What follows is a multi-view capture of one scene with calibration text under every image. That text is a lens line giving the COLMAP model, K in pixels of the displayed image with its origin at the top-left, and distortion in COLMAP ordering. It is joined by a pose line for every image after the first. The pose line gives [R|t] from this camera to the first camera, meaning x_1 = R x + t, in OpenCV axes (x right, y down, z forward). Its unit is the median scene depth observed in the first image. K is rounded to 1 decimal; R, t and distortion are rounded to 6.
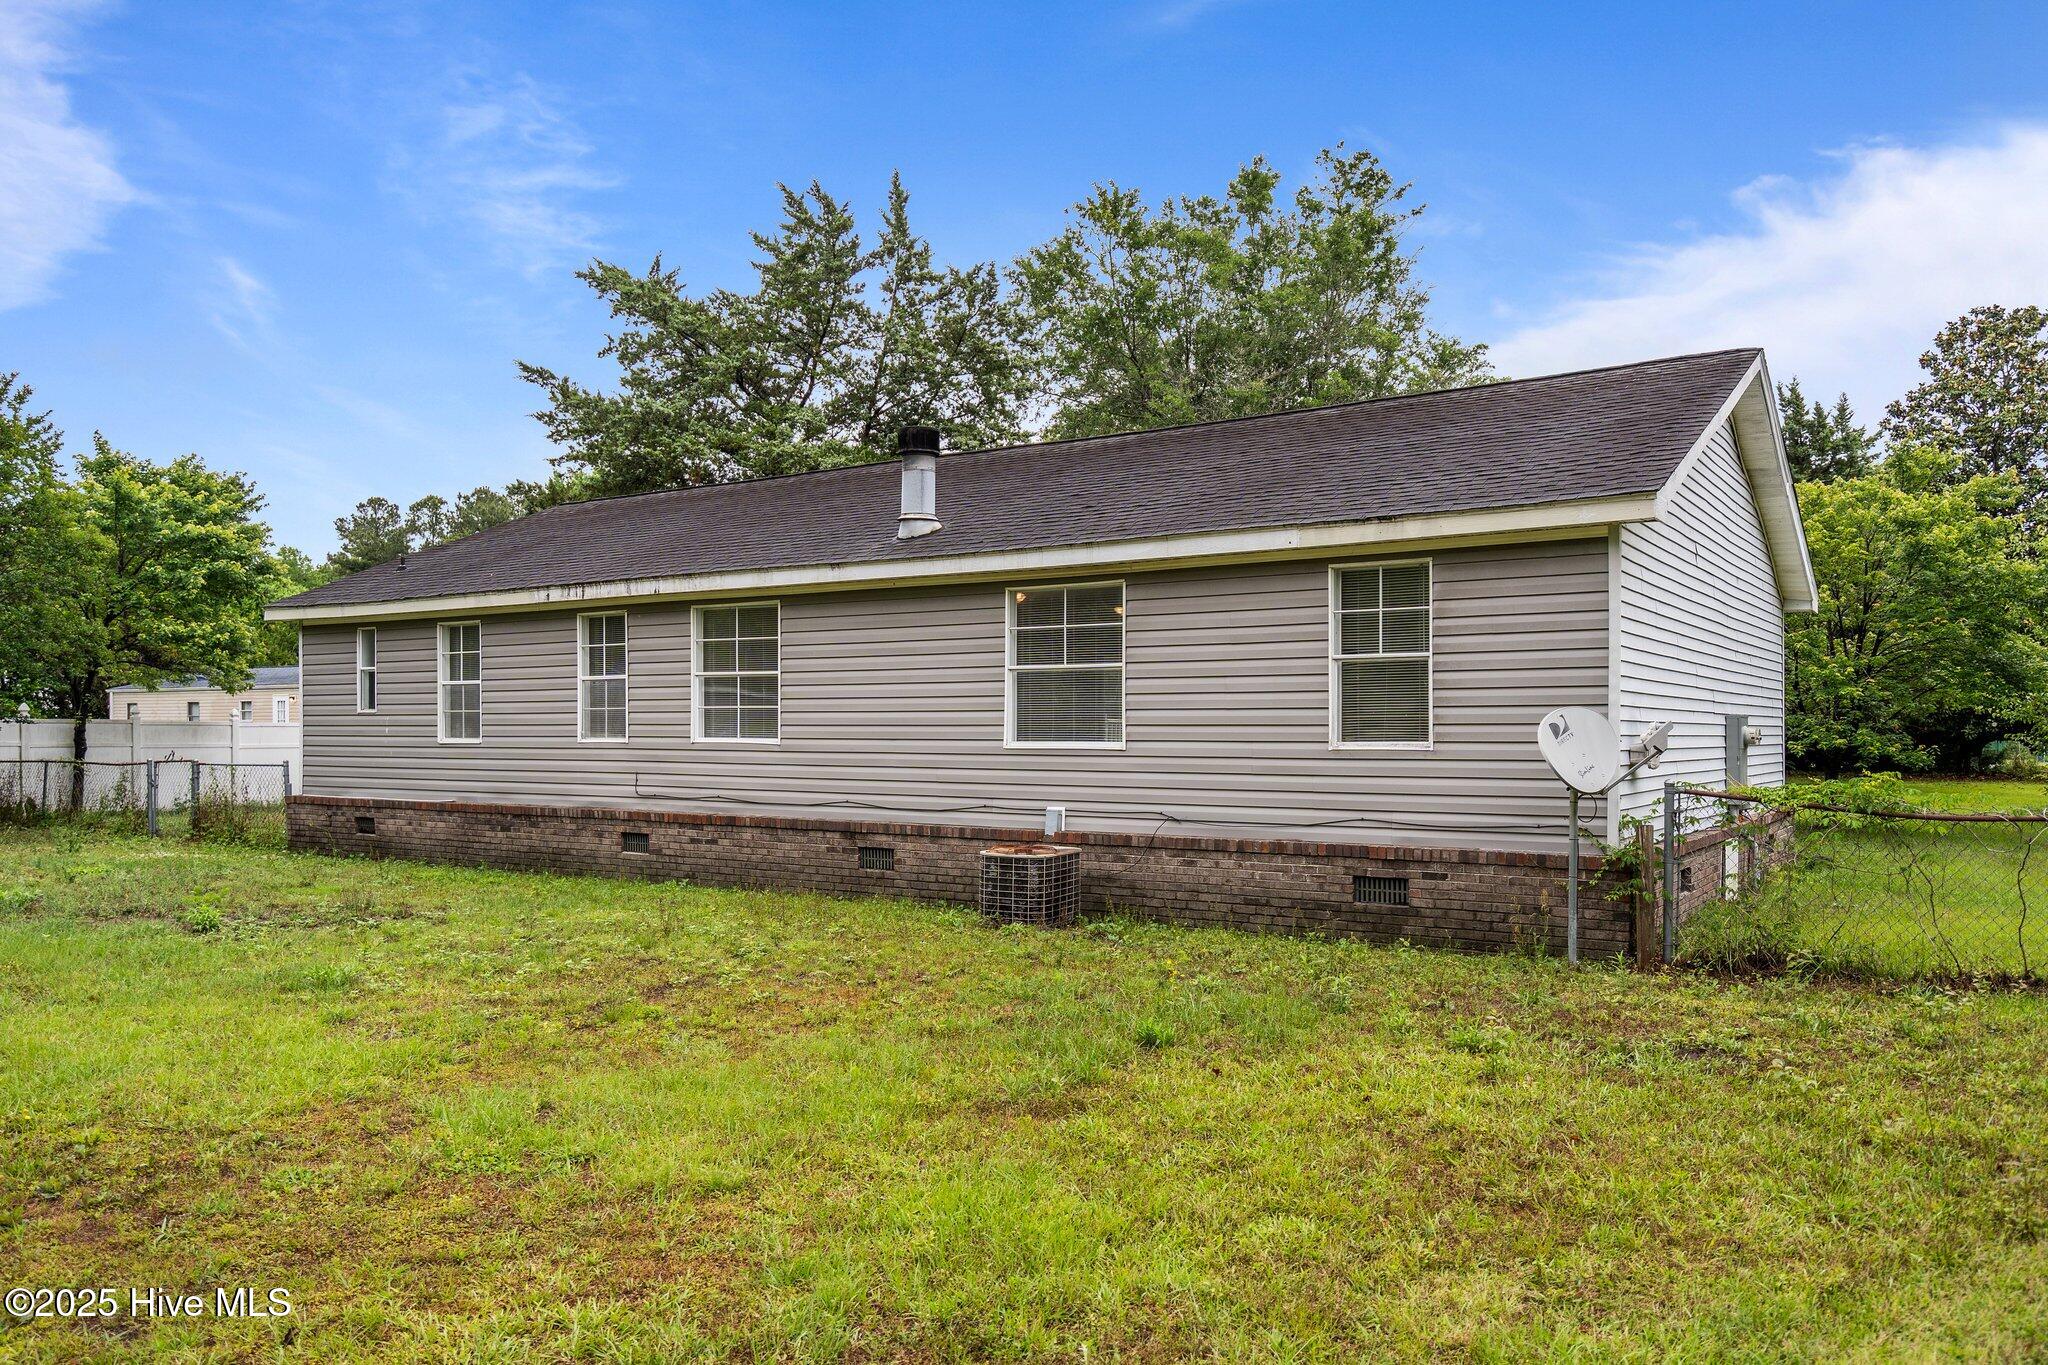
lens RADIAL K [[1488.7, 0, 1024.0], [0, 1488.7, 682.5], [0, 0, 1]] dist [-0.001374, -0.000442]
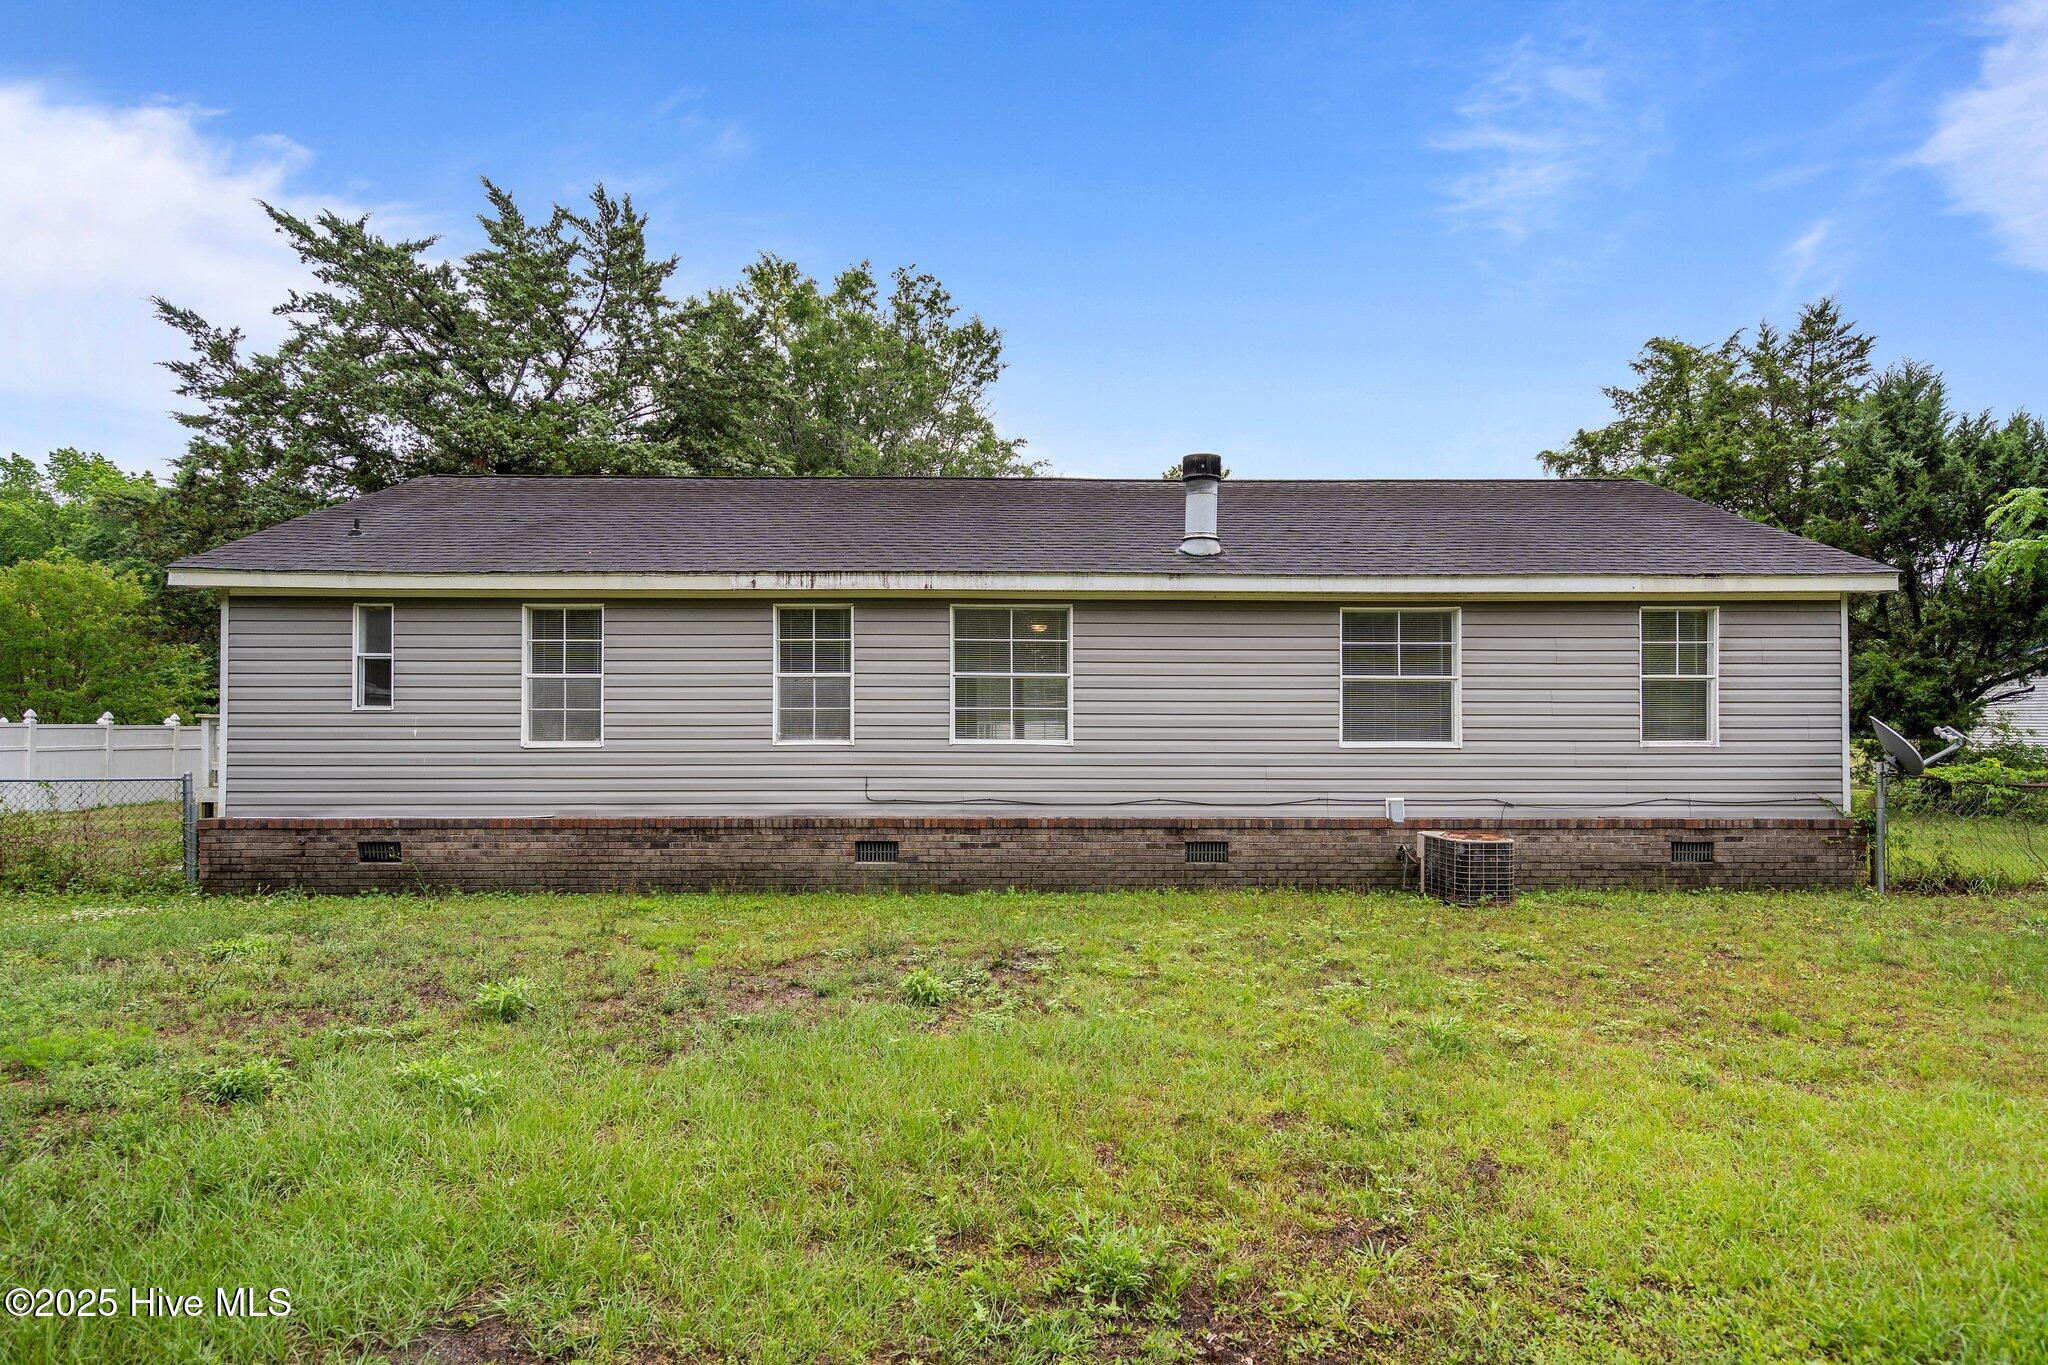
lens RADIAL K [[1084.1, 0, 1024.0], [0, 1084.1, 682.5], [0, 0, 1]] dist [0.005079, 0.000485]
pose [[0.821139, 0.025337, 0.570166, -0.601445], [-0.018312, 0.999669, -0.018050, 0.011876], [-0.570435, 0.004381, 0.821331, 0.398786]]
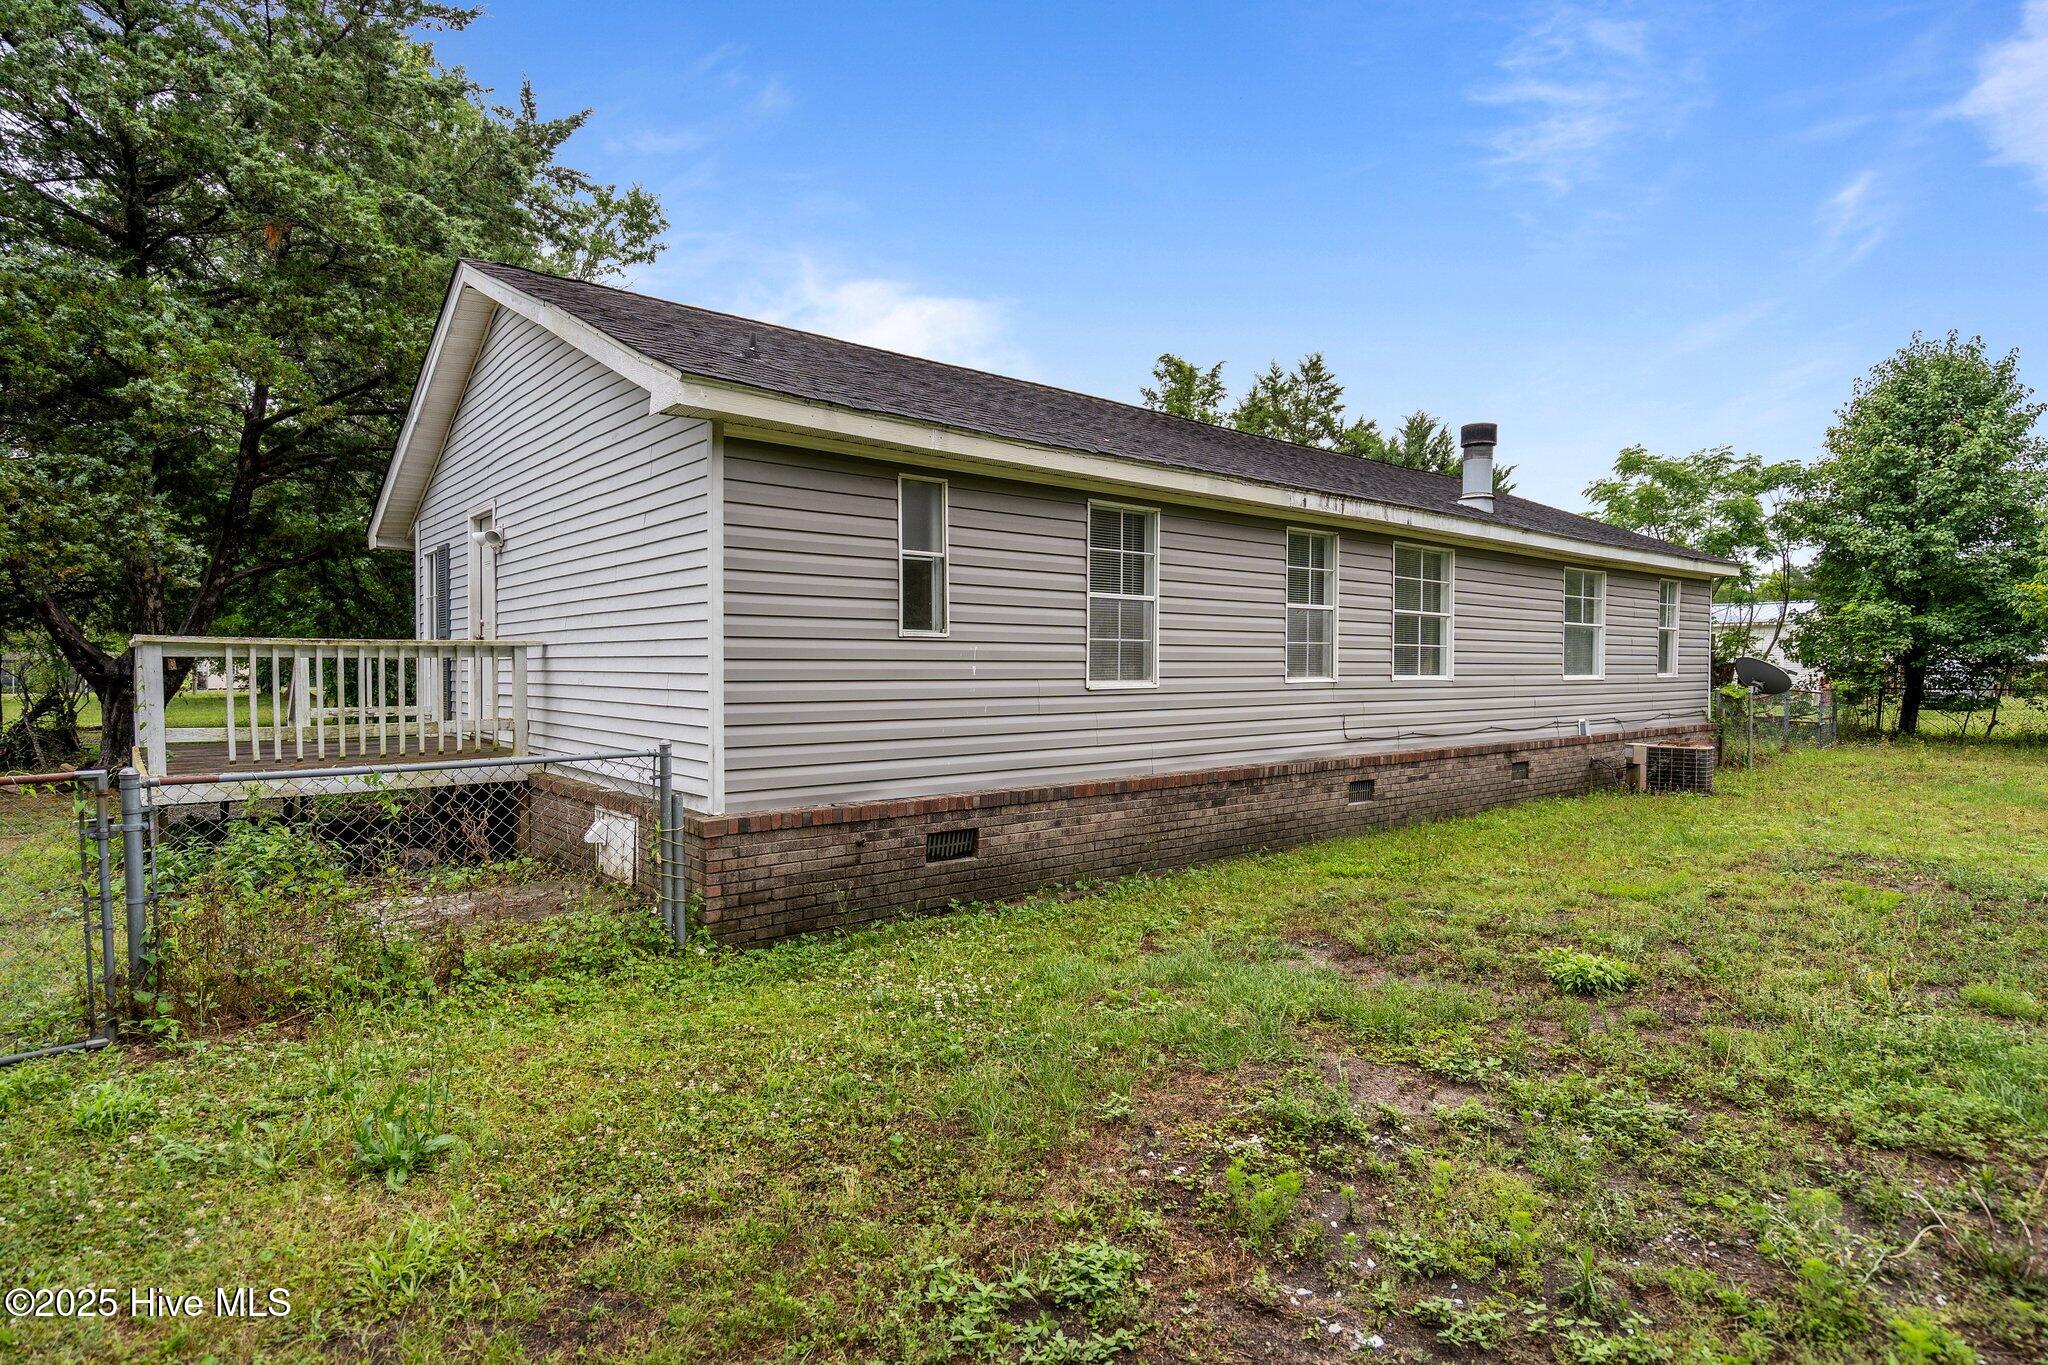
lens RADIAL K [[1068.9, 0, 1024.0], [0, 1068.9, 682.5], [0, 0, 1]] dist [-0.003531, -0.000207]
pose [[0.275383, -0.009065, 0.961292, -0.986052], [-0.024256, 0.999572, 0.016374, 0.036591], [-0.961029, -0.027826, 0.275045, 1.061368]]
